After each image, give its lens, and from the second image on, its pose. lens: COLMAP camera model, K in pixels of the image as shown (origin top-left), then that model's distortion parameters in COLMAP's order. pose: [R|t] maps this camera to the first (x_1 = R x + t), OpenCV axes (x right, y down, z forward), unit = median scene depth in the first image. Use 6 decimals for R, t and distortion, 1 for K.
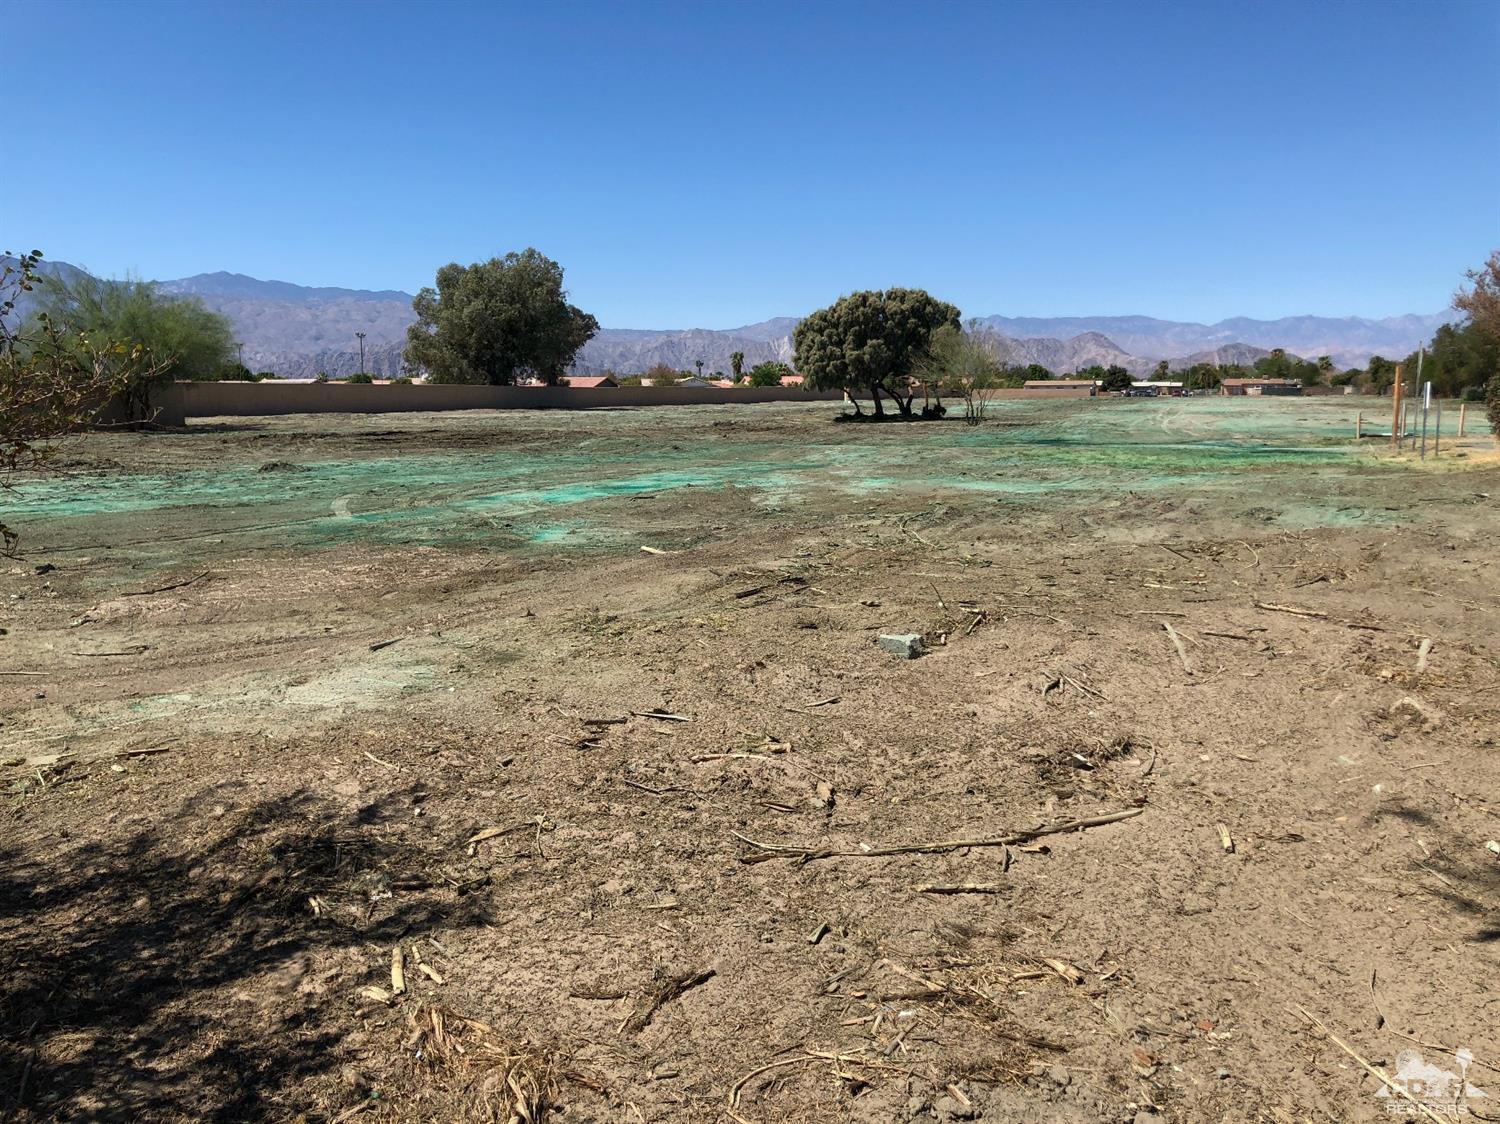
lens RADIAL K [[1236.1, 0, 751.2], [0, 1236.1, 556.5], [0, 0, 1]] dist [0.040638, -0.046268]
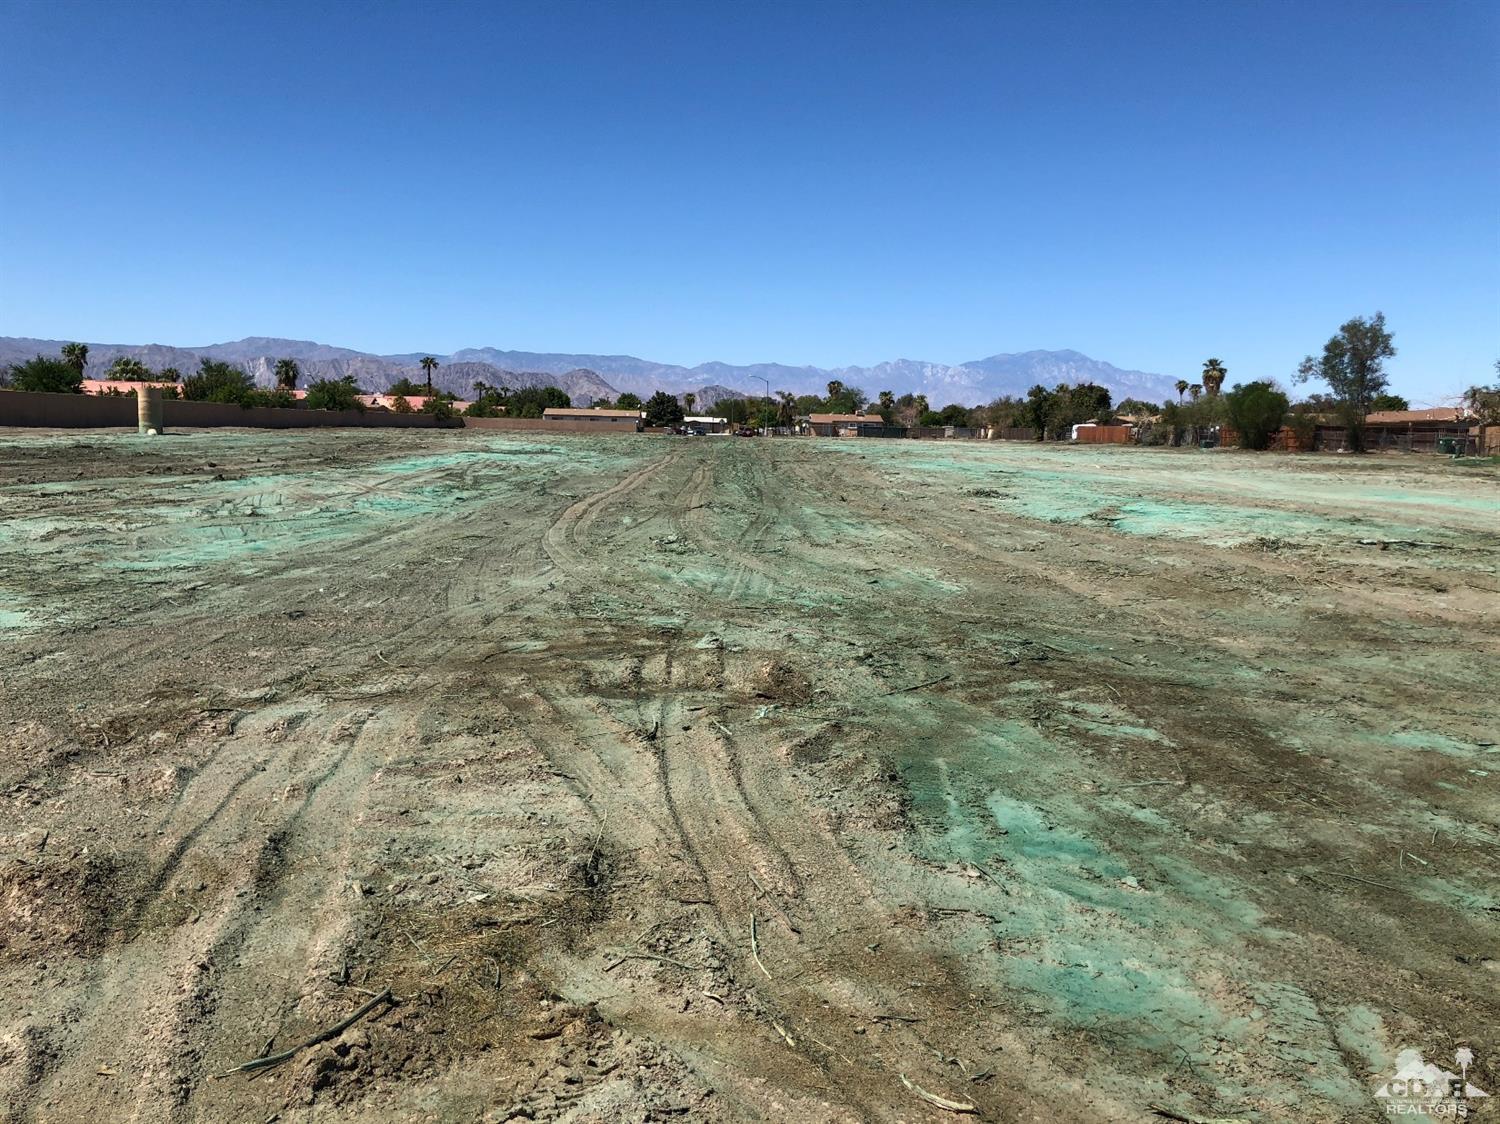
lens RADIAL K [[1236.1, 0, 742.0], [0, 1236.1, 597.1], [0, 0, 1]] dist [0.040638, -0.046268]
pose [[0.924089, -0.027804, 0.381164, 0.146831], [0.025358, 0.999613, 0.011439, -0.107072], [-0.381334, -0.000905, 0.924437, 0.828811]]
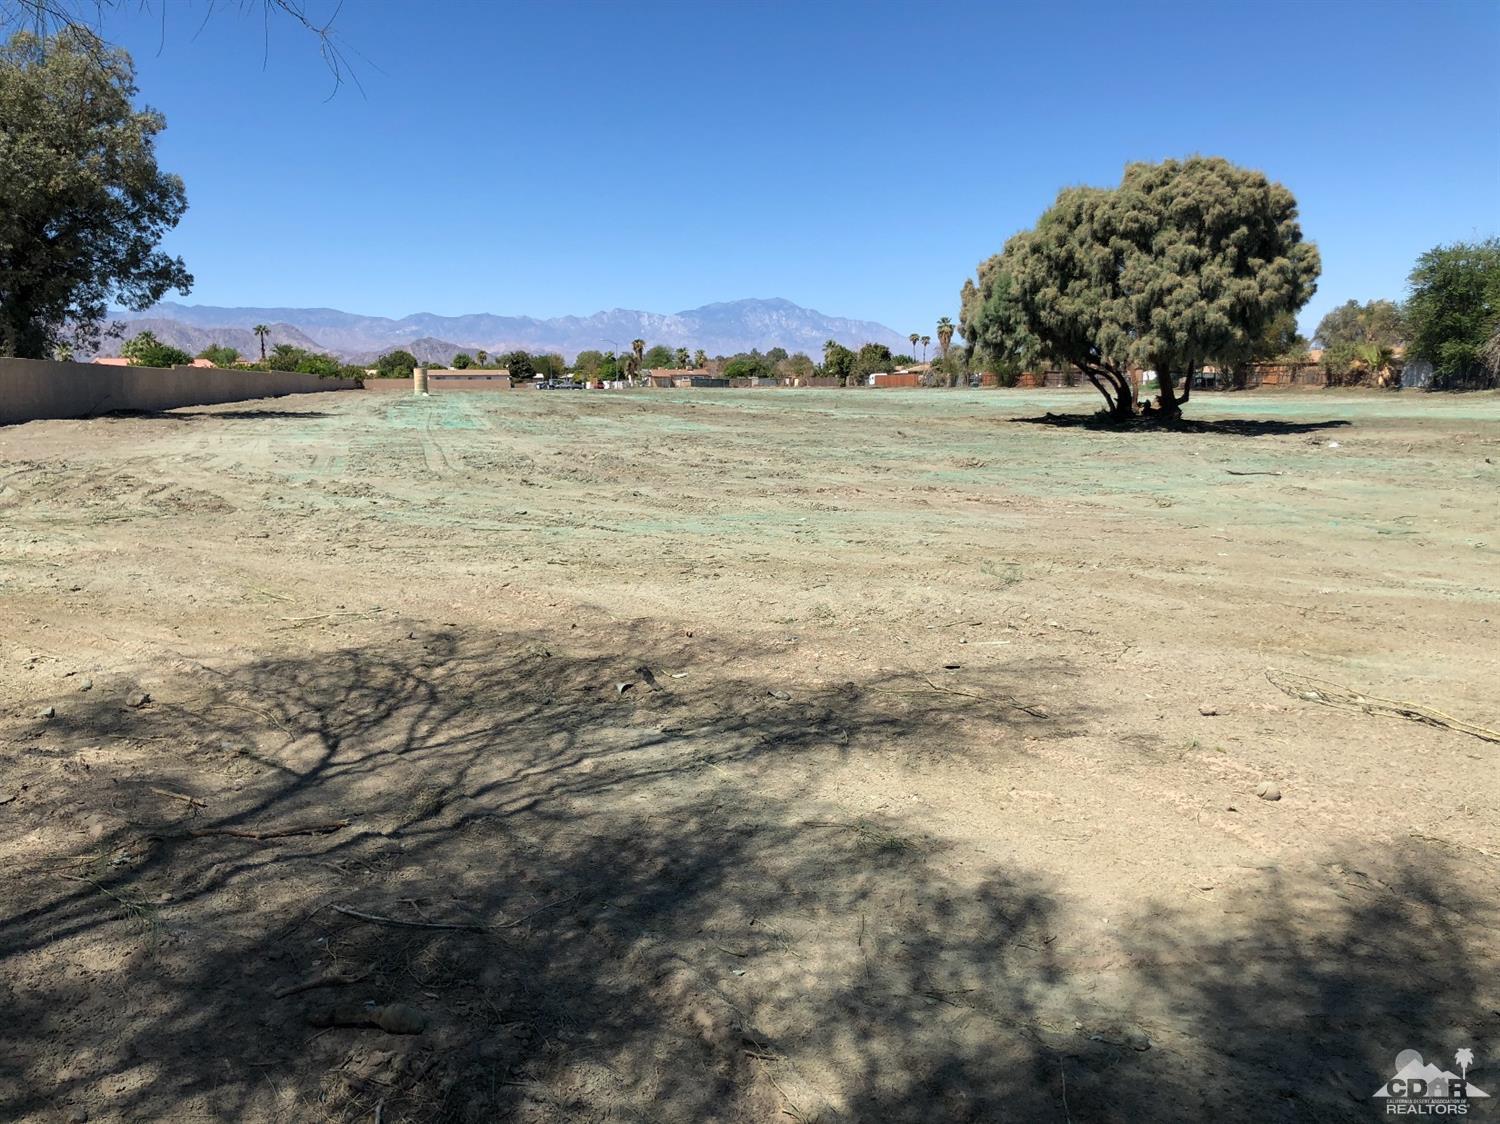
lens RADIAL K [[1236.1, 0, 751.7], [0, 1236.1, 573.5], [0, 0, 1]] dist [0.040638, -0.046268]
pose [[0.813373, -0.089807, 0.574769, -0.246532], [0.079223, 0.995907, 0.043498, -0.065637], [-0.576324, 0.010155, 0.817159, 0.520190]]
